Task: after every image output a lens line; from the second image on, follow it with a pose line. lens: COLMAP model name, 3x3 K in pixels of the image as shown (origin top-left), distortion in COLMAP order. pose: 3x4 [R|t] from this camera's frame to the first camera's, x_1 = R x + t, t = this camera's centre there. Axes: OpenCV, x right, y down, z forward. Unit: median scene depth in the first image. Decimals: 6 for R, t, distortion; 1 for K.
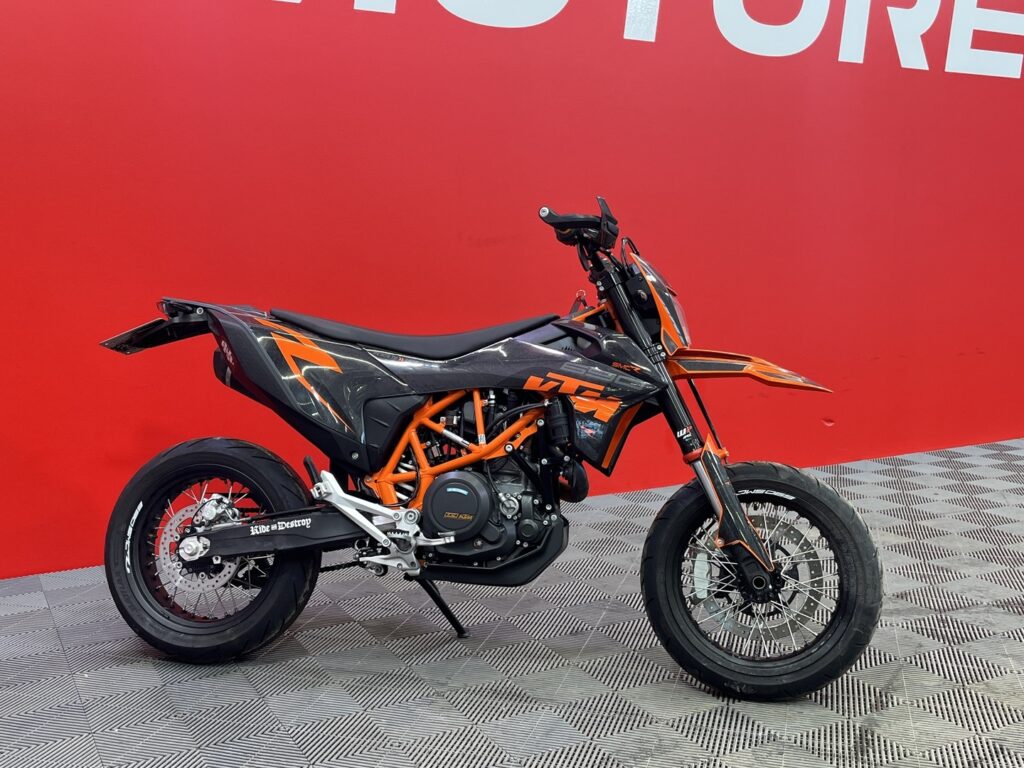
lens RADIAL K [[1010.4, 0, 512.0], [0, 1010.4, 384.0], [0, 0, 1]] dist [0.195486, 0.000423]
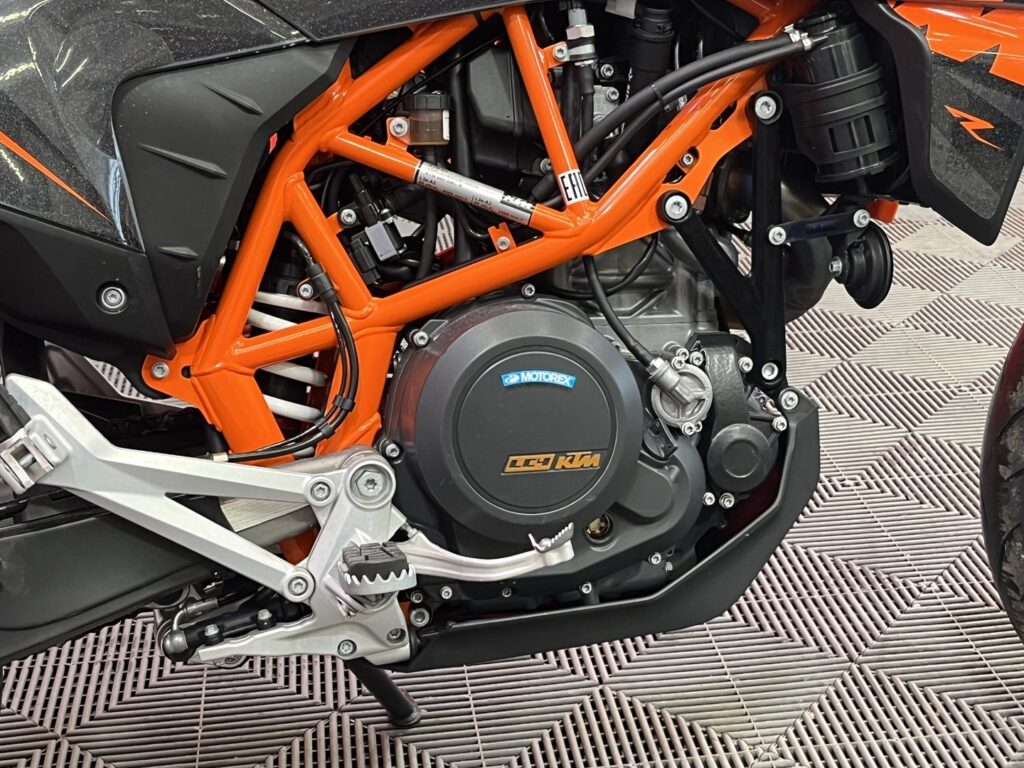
lens RADIAL K [[1505.0, 0, 512.0], [0, 1505.0, 384.0], [0, 0, 1]] dist [0.157039, -0.030586]
pose [[0.903777, -0.171041, 0.392343, -0.222916], [0.058793, 0.957601, 0.282033, -0.014251], [-0.423947, -0.231828, 0.875514, 0.608592]]
